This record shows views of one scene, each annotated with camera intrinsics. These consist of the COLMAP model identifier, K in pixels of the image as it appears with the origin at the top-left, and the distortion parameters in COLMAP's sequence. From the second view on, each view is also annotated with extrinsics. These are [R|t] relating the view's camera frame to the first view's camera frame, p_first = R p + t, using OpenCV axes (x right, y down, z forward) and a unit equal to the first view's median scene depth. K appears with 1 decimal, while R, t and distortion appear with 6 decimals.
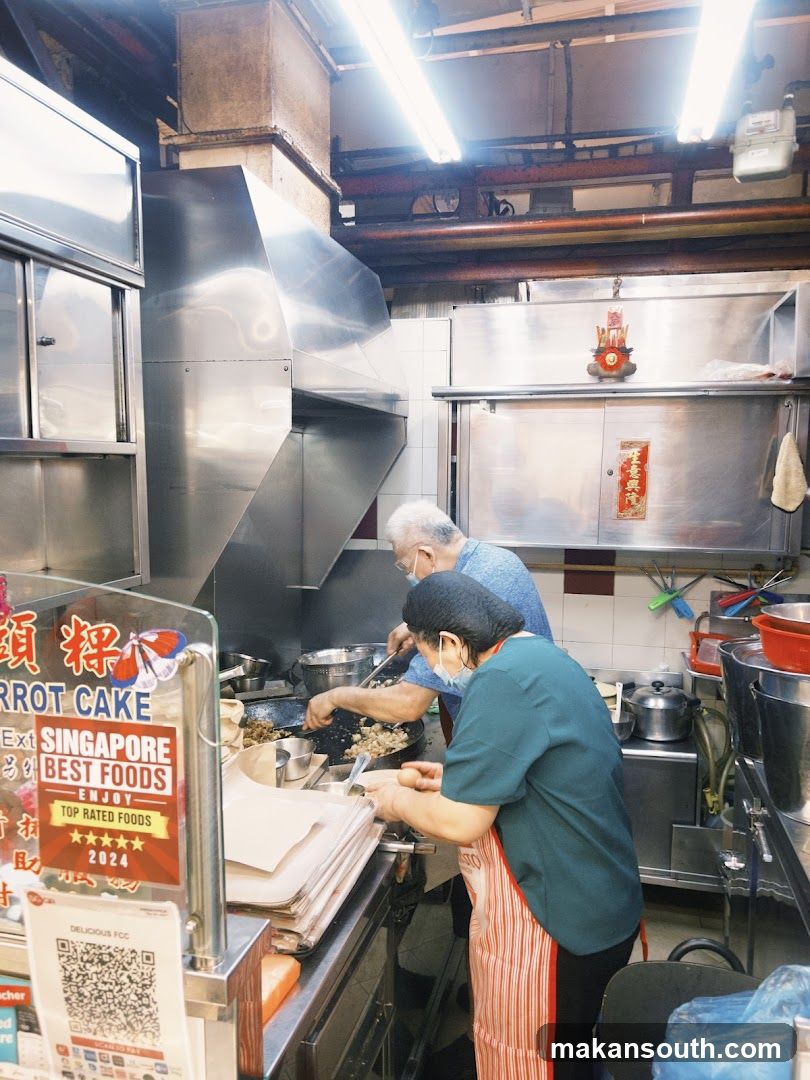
lens RADIAL K [[809.3, 0, 401.1], [0, 809.3, 553.4], [0, 0, 1]] dist [0.062453, -0.061441]
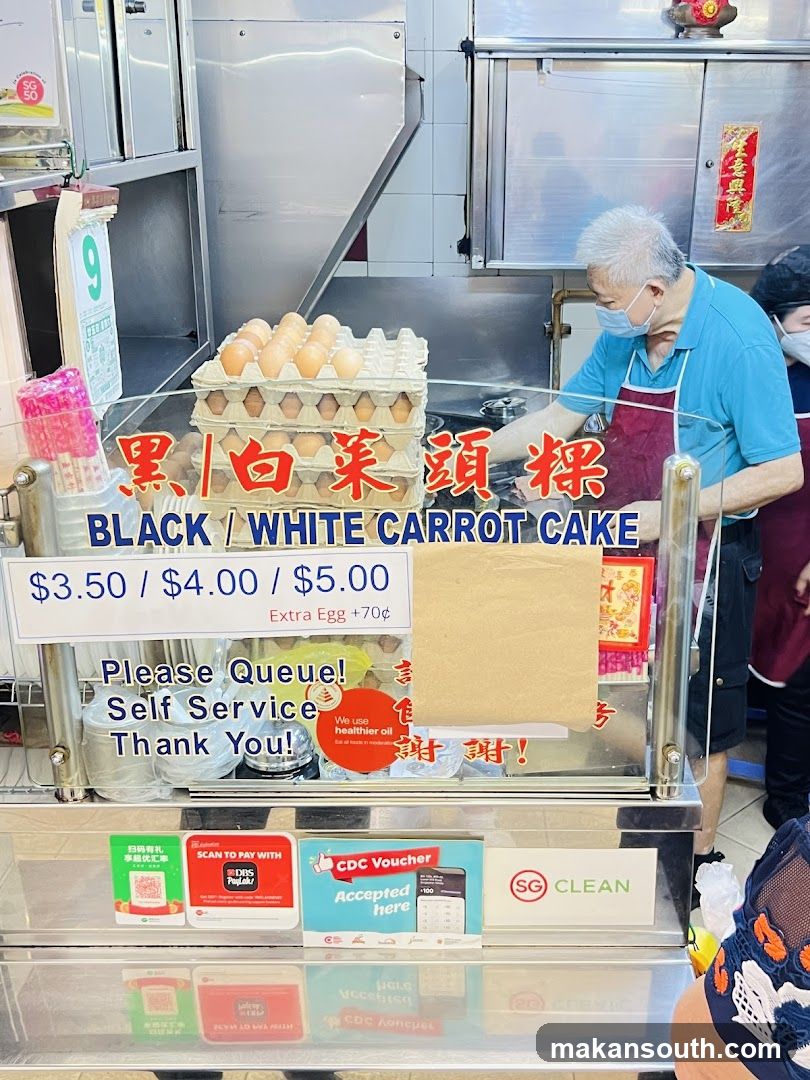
lens RADIAL K [[1209.9, 0, 481.4], [0, 1209.9, 497.9], [0, 0, 1]] dist [0.033059, 0.000000]
pose [[0.965909, -0.074048, 0.248066, -0.760532], [0.021928, 0.978178, 0.206608, -0.113991], [-0.257952, -0.194125, 0.946455, -0.182831]]
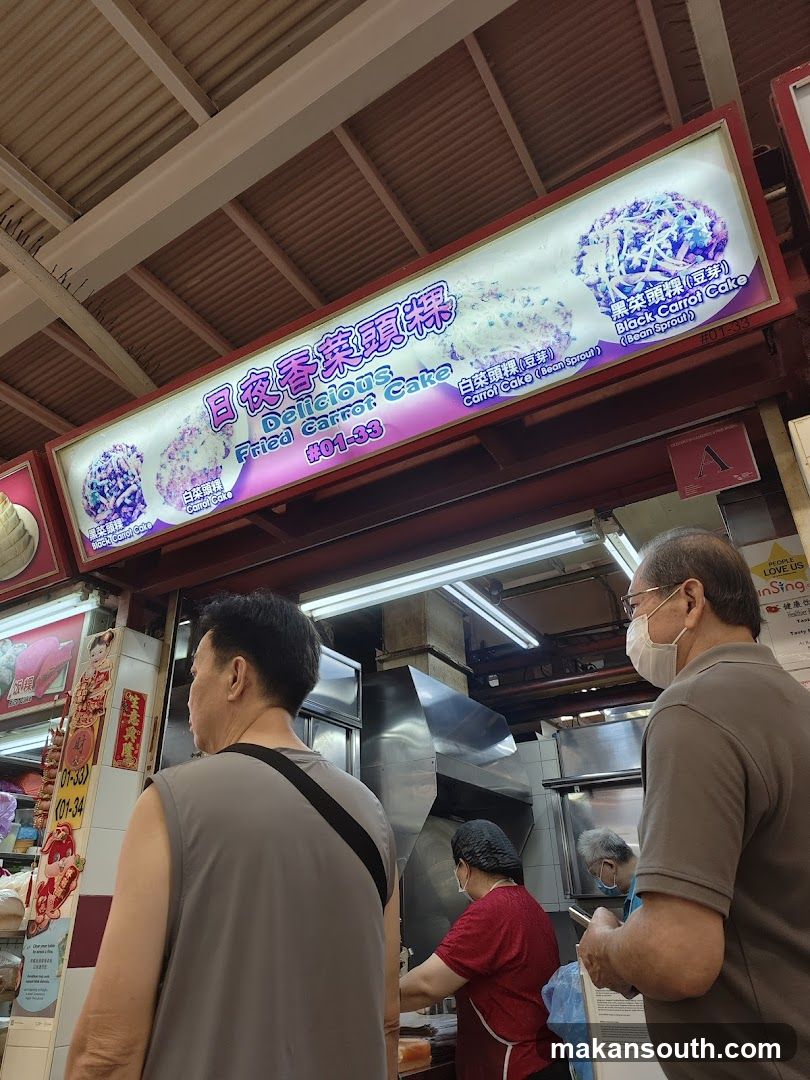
lens RADIAL K [[733.4, 0, 398.5], [0, 733.4, 536.6], [0, 0, 1]] dist [0.036516, -0.023188]
pose [[0.959679, -0.163993, -0.228301, 0.538311], [0.005815, 0.823589, -0.567157, 0.643876], [0.281036, 0.542962, 0.791335, -1.351324]]
